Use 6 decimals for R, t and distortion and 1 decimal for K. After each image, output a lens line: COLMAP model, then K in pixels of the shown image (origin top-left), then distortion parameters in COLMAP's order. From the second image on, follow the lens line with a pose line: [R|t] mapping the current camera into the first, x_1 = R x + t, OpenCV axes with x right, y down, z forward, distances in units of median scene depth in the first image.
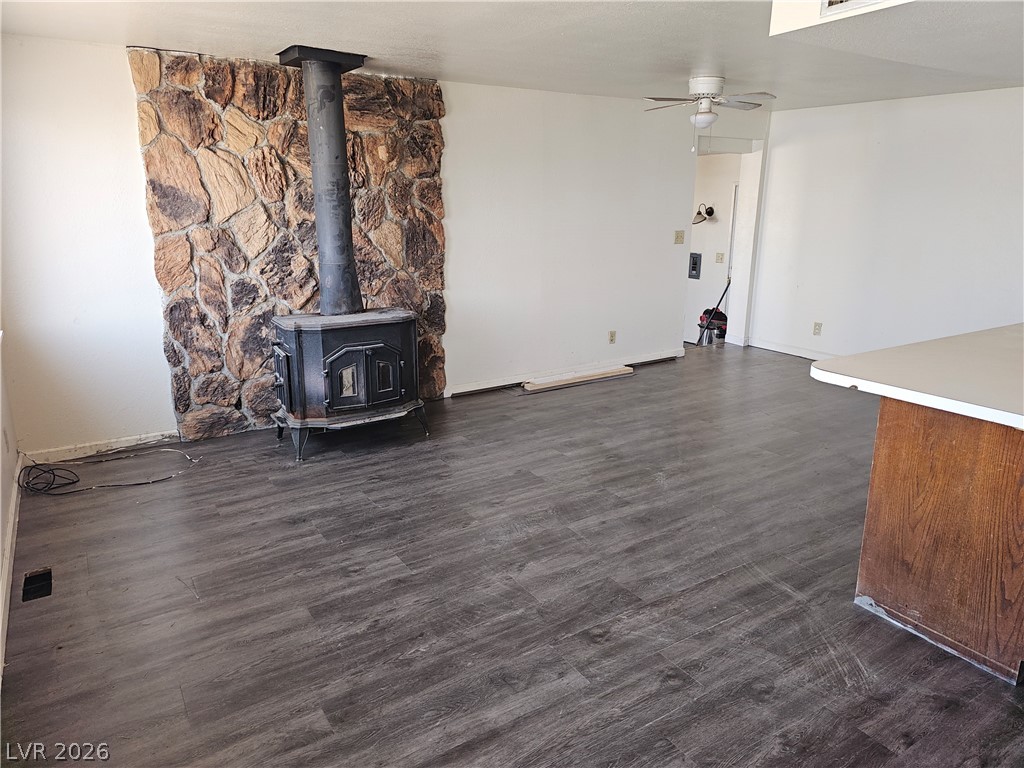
lens RADIAL K [[684.4, 0, 518.7], [0, 684.4, 368.5], [0, 0, 1]] dist [0.060072, -0.055000]
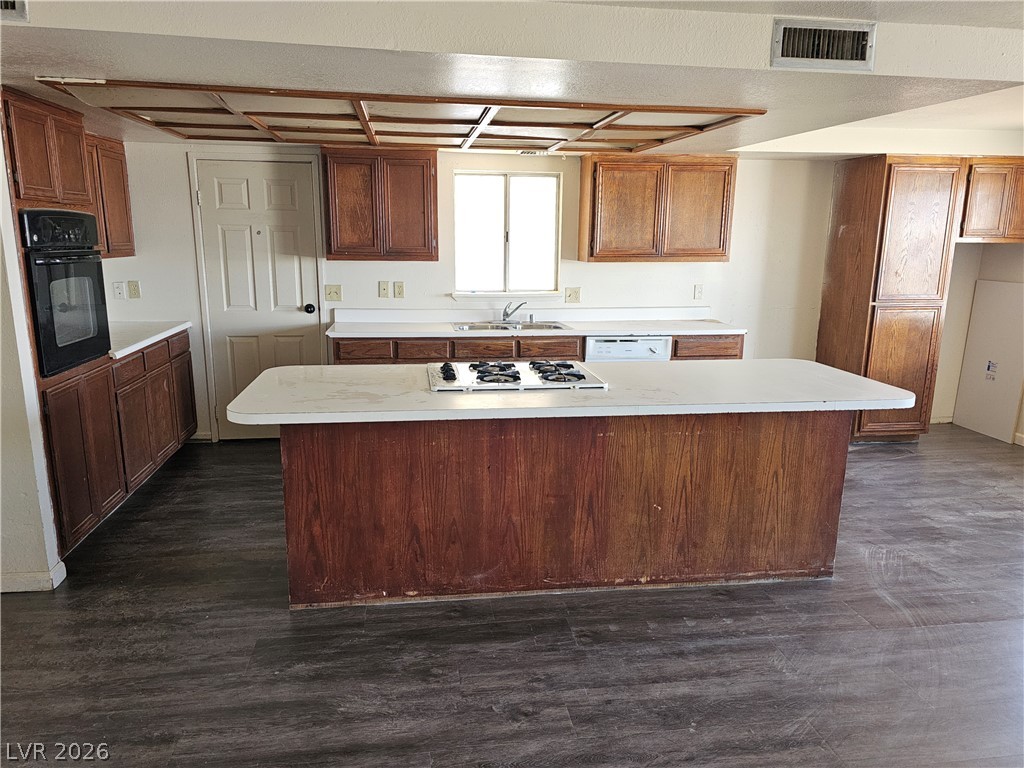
lens RADIAL K [[684.4, 0, 502.4], [0, 684.4, 380.2], [0, 0, 1]] dist [0.060072, -0.055000]
pose [[-0.904753, -0.103105, 0.413268, 0.494883], [0.085923, 0.906132, 0.414175, -0.476494], [-0.417179, 0.410236, -0.810967, 1.894753]]
